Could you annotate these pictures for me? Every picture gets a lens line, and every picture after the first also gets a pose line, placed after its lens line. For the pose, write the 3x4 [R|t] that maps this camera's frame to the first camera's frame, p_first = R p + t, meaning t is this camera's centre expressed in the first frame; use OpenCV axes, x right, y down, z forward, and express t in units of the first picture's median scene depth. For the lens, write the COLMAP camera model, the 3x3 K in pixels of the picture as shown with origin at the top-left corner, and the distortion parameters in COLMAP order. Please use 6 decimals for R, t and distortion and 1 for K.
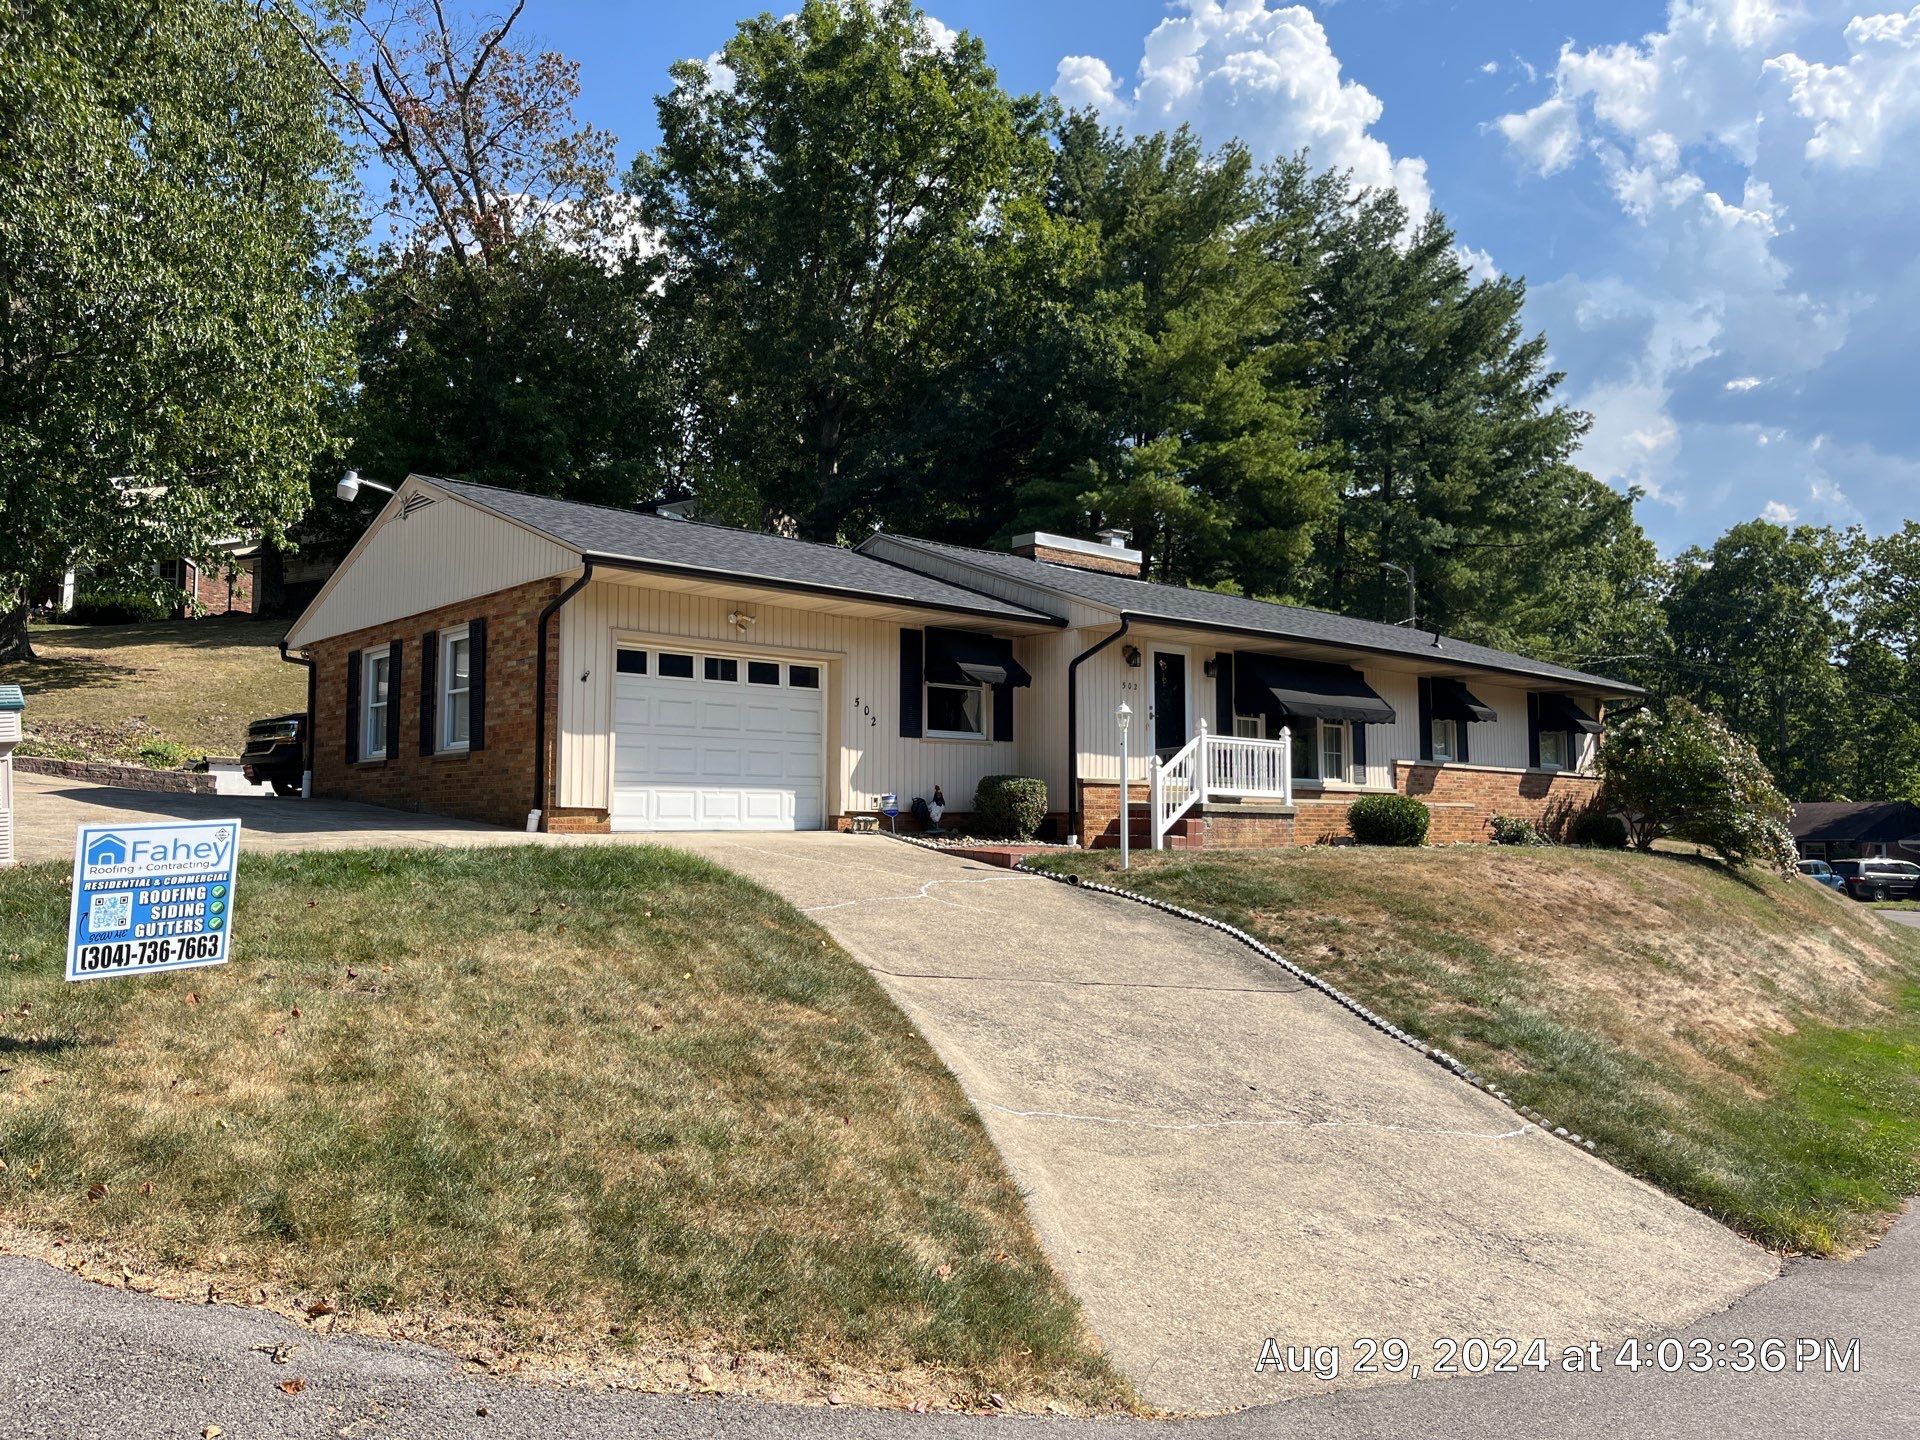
lens RADIAL K [[1414.3, 0, 956.1], [0, 1414.3, 724.2], [0, 0, 1]] dist [0.057427, -0.067694]
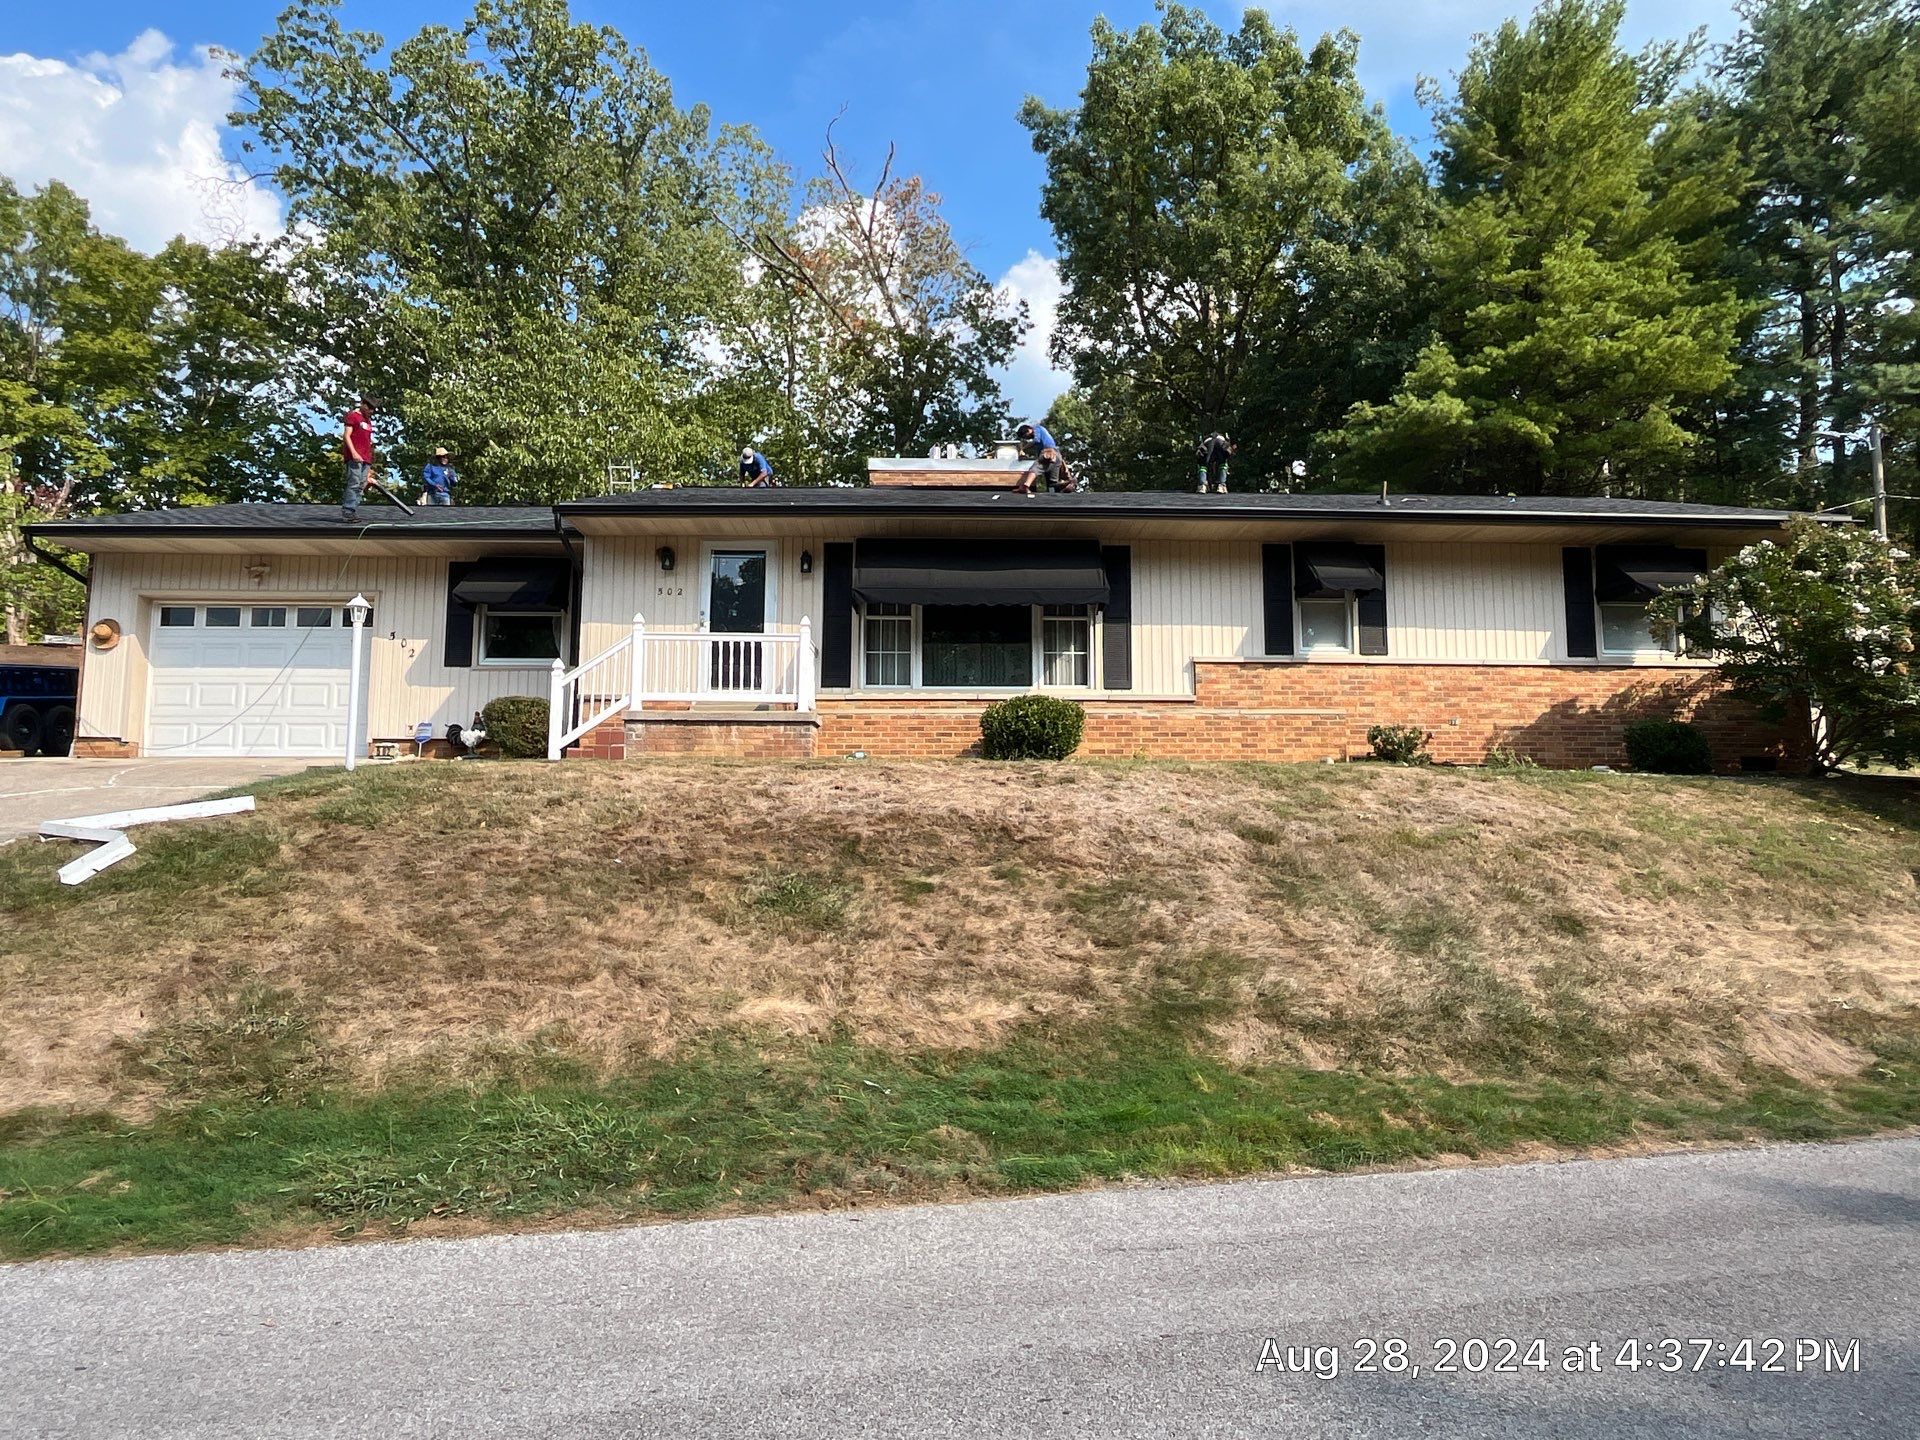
lens RADIAL K [[1114.7, 0, 992.6], [0, 1114.7, 723.0], [0, 0, 1]] dist [-0.005375, 0.000357]
pose [[0.773225, -0.062717, -0.631022, 0.721957], [0.049212, 0.998031, -0.038893, 0.094346], [0.632219, -0.000981, 0.774789, 0.583243]]
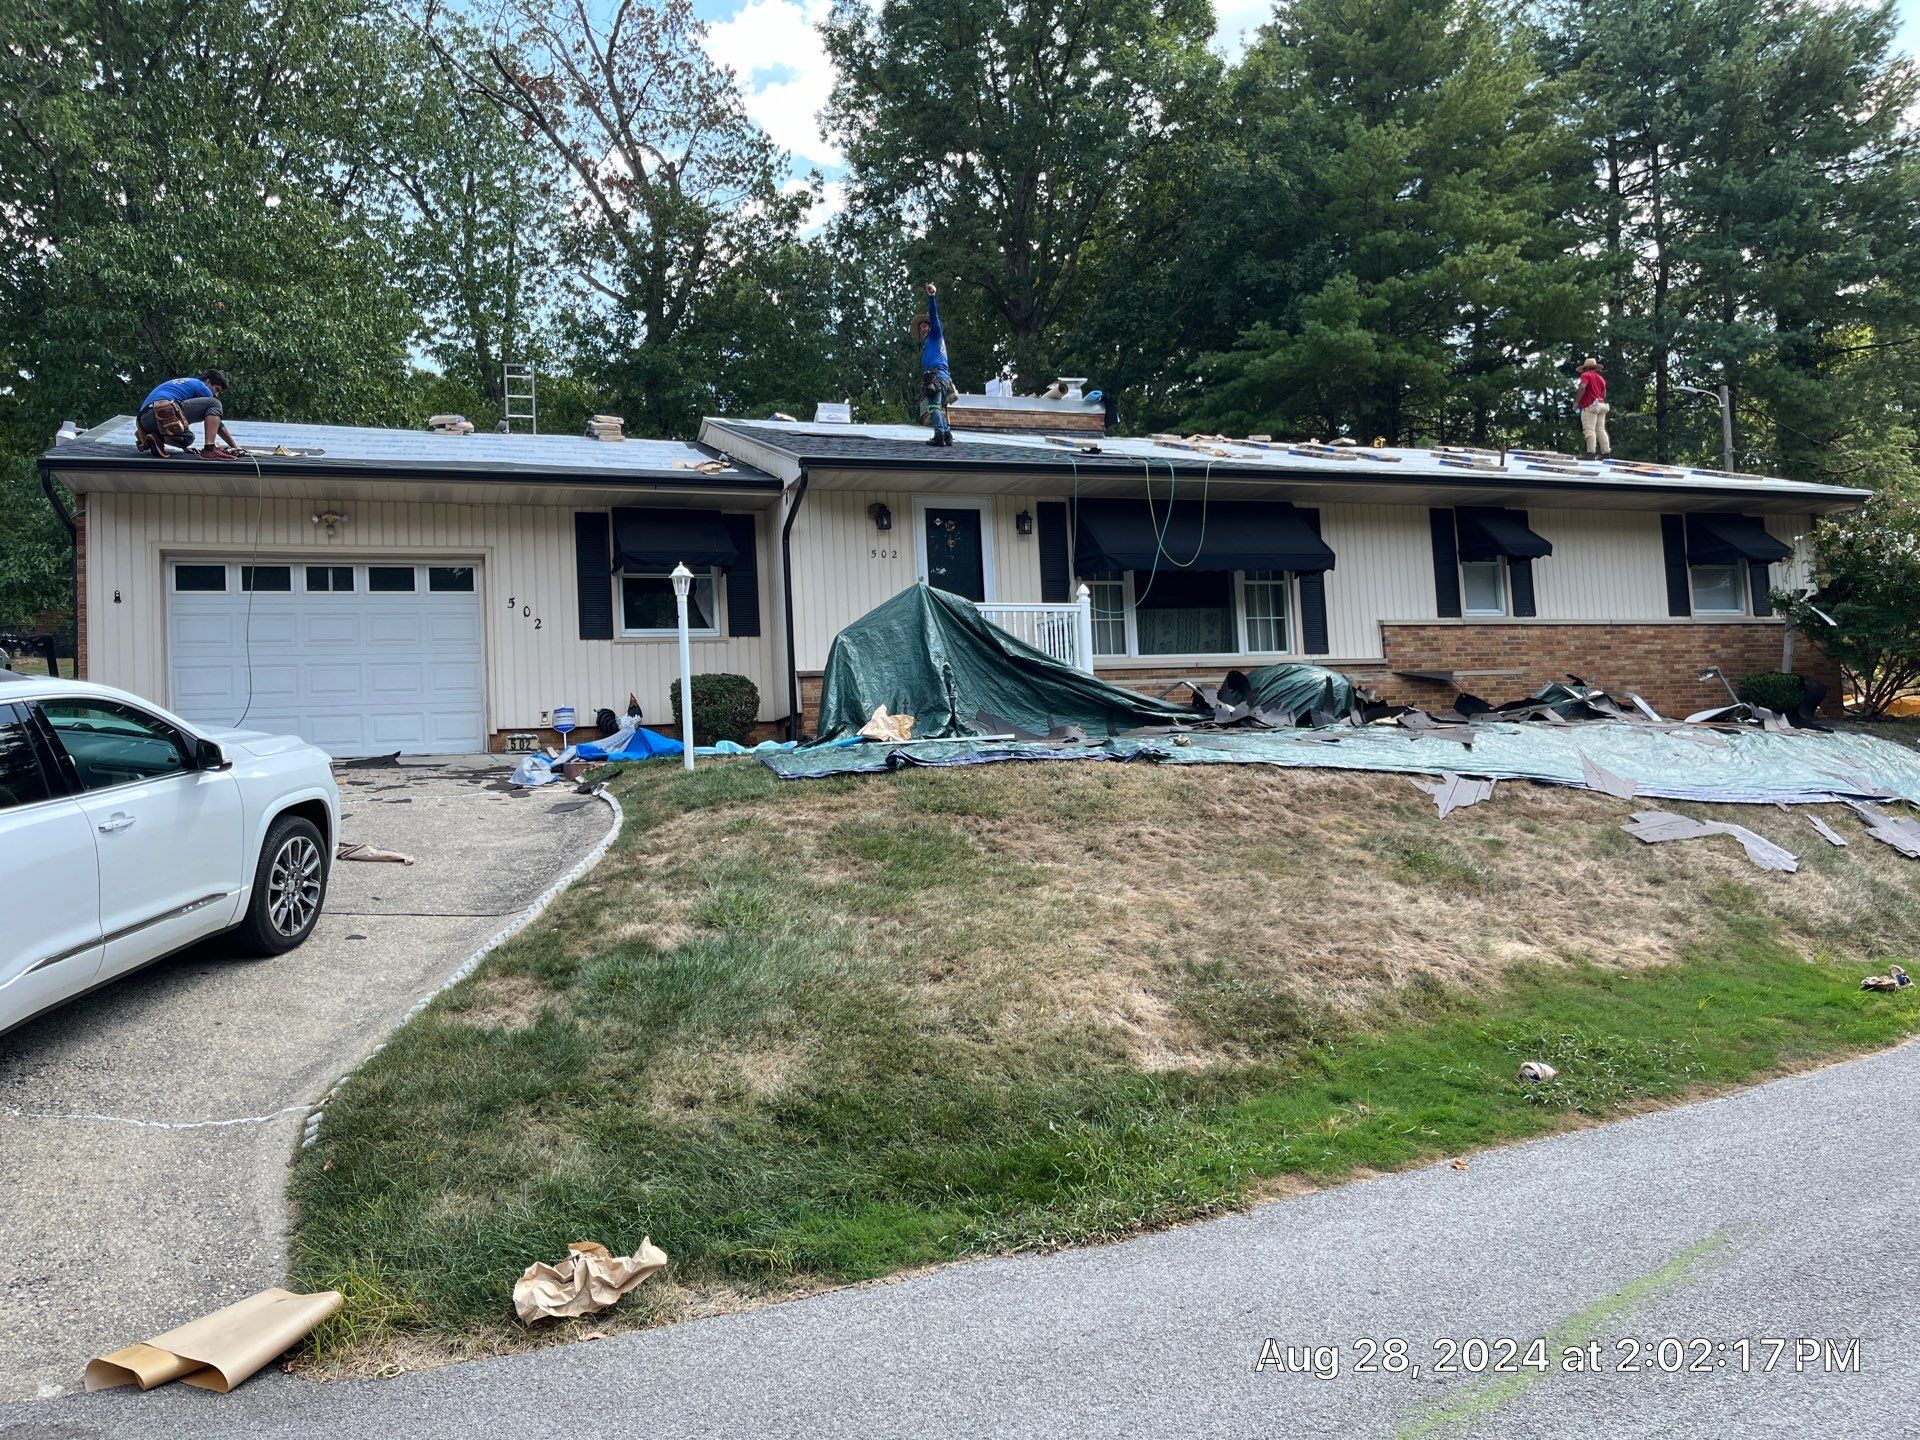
lens RADIAL K [[1414.3, 0, 964.0], [0, 1414.3, 727.3], [0, 0, 1]] dist [0.057427, -0.067694]
pose [[0.930978, -0.070572, -0.358191, 0.447613], [0.081804, 0.996515, 0.016281, 0.062518], [0.355793, -0.044458, 0.933507, 0.259064]]
